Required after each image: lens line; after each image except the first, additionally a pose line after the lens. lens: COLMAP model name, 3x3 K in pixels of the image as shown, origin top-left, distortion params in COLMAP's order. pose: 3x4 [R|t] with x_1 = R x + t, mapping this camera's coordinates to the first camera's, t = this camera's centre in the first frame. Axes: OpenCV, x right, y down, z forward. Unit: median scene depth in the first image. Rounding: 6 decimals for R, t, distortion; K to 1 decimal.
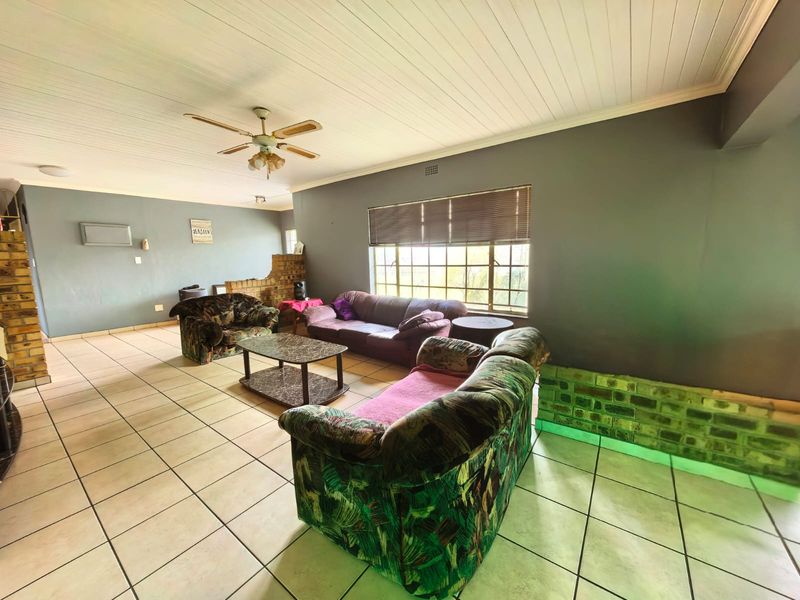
lens RADIAL K [[310.1, 0, 404.5], [0, 310.1, 298.5], [0, 0, 1]] dist [-0.001185, -0.000029]
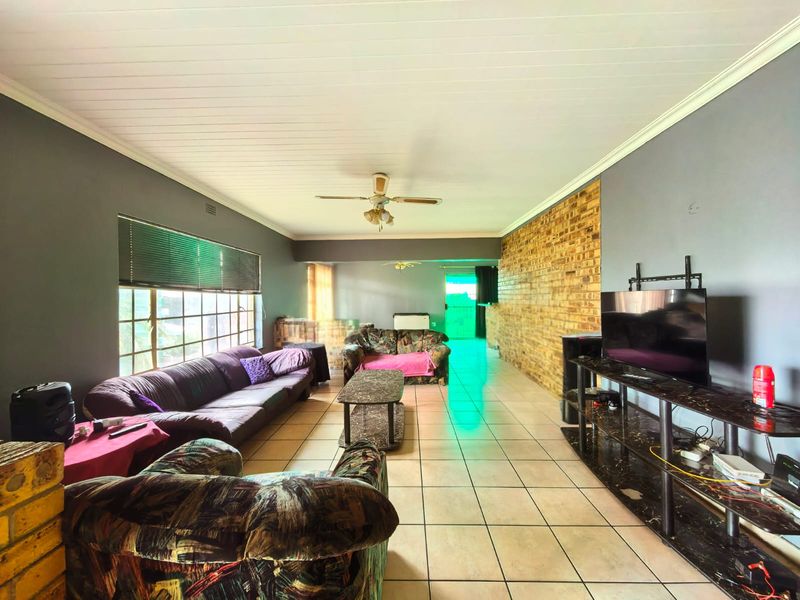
lens RADIAL K [[310.1, 0, 401.8], [0, 310.1, 297.6], [0, 0, 1]] dist [-0.001185, -0.000029]
pose [[-0.576902, 0.024995, 0.816431, -0.800839], [0.133462, 0.988983, 0.064028, -0.118734], [-0.805836, 0.145900, -0.573882, 0.919406]]
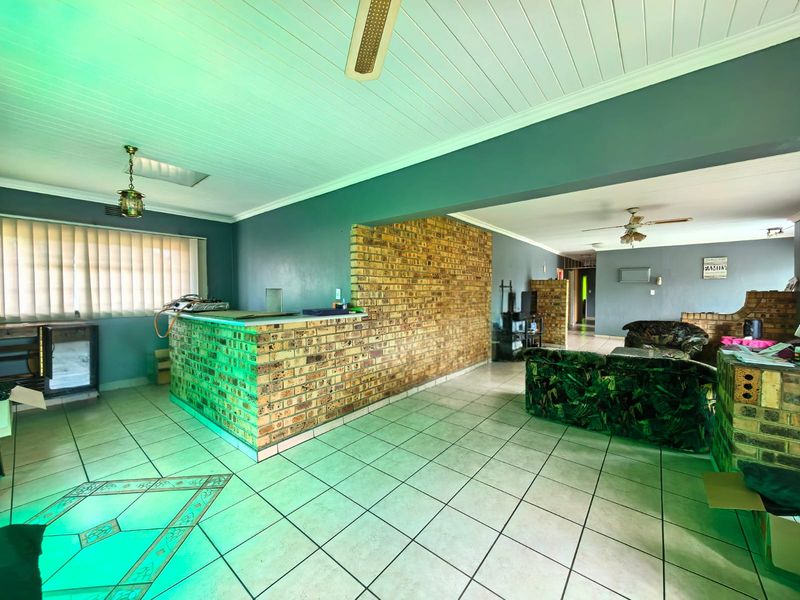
lens RADIAL K [[310.1, 0, 399.5], [0, 310.1, 299.4], [0, 0, 1]] dist [-0.001185, -0.000029]
pose [[-0.055462, 0.053043, -0.997051, 0.724564], [-0.136294, 0.988838, 0.060188, -0.027032], [0.989115, 0.139231, -0.047613, -0.056531]]
